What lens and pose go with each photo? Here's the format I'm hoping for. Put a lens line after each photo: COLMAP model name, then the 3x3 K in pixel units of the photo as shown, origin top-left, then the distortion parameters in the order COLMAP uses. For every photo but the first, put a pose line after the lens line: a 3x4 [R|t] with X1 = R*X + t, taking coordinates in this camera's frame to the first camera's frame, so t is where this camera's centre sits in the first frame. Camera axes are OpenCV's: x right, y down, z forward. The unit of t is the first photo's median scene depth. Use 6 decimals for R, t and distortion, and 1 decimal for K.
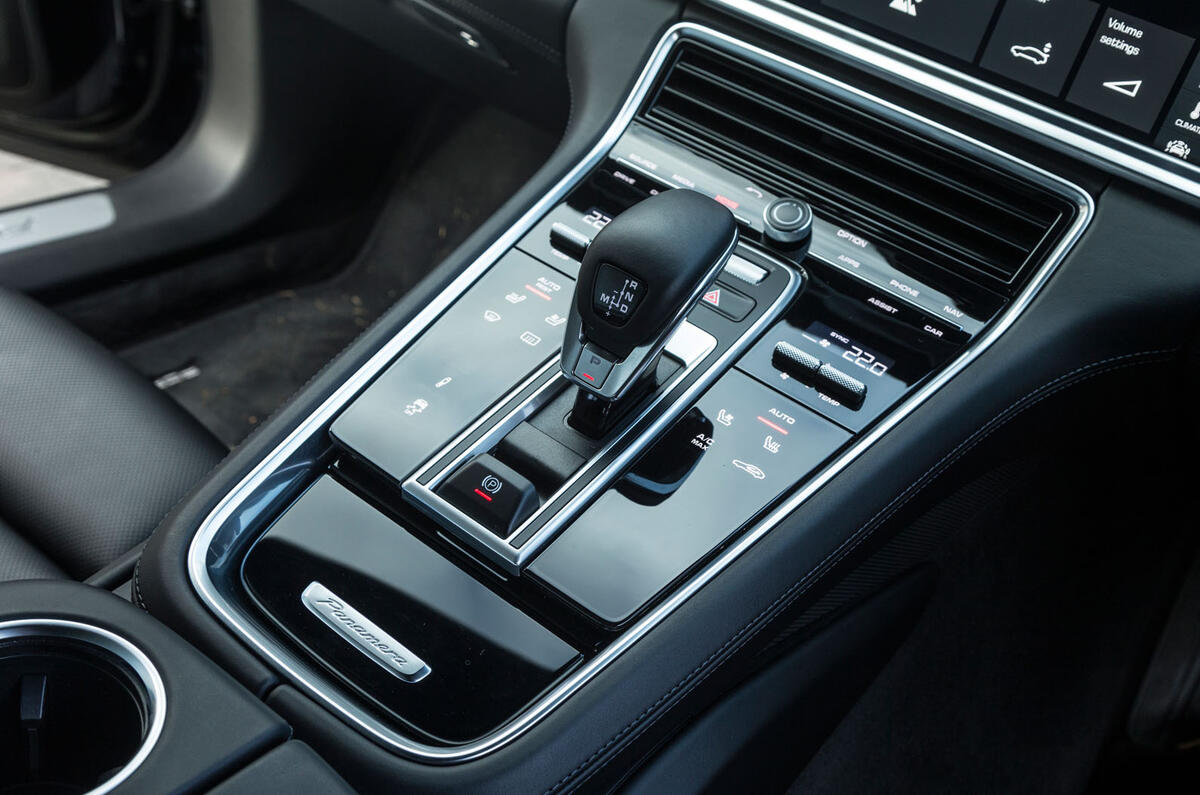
lens RADIAL K [[1310.7, 0, 600.0], [0, 1310.7, 397.5], [0, 0, 1]] dist [-0.007970, -0.008519]
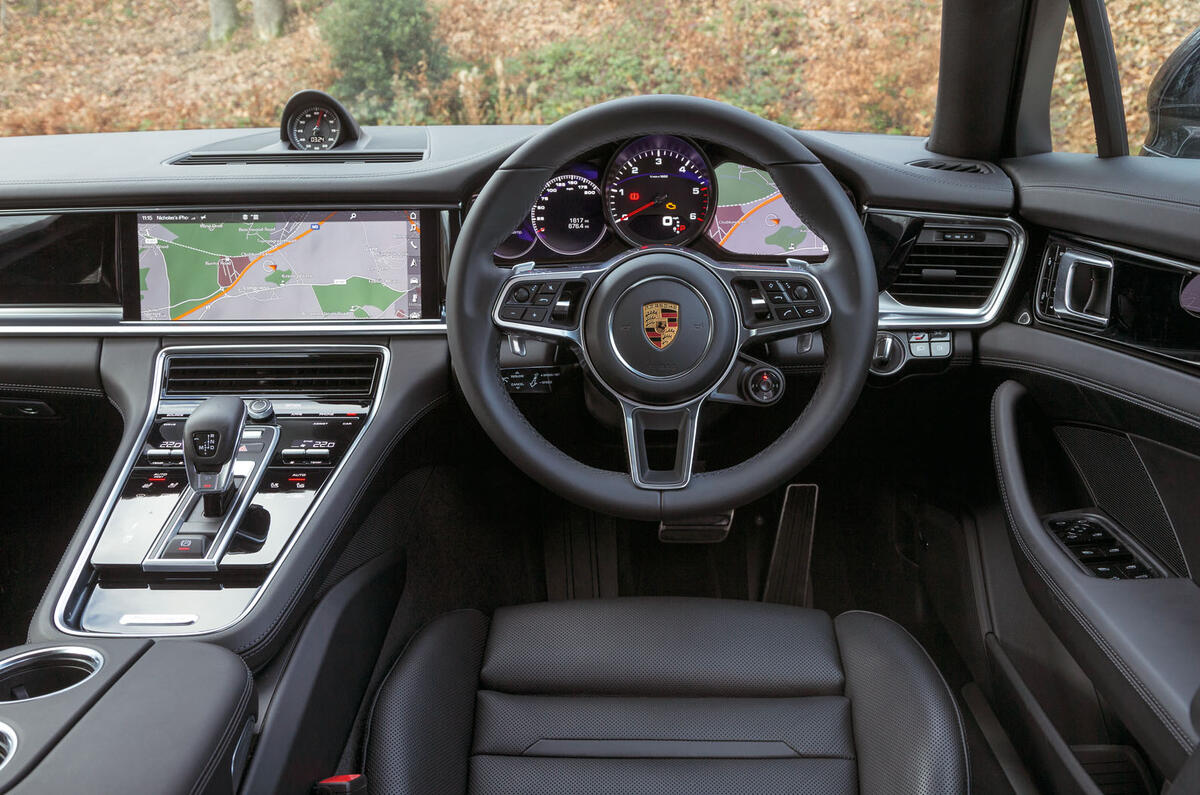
lens RADIAL K [[1198.4, 0, 600.0], [0, 1198.4, 397.5], [0, 0, 1]] dist [-0.001696, 0.006620]
pose [[0.808840, -0.336204, 0.482436, -0.340493], [0.458661, 0.874122, -0.159814, 0.409978], [-0.367978, 0.350539, 0.861229, -0.851430]]
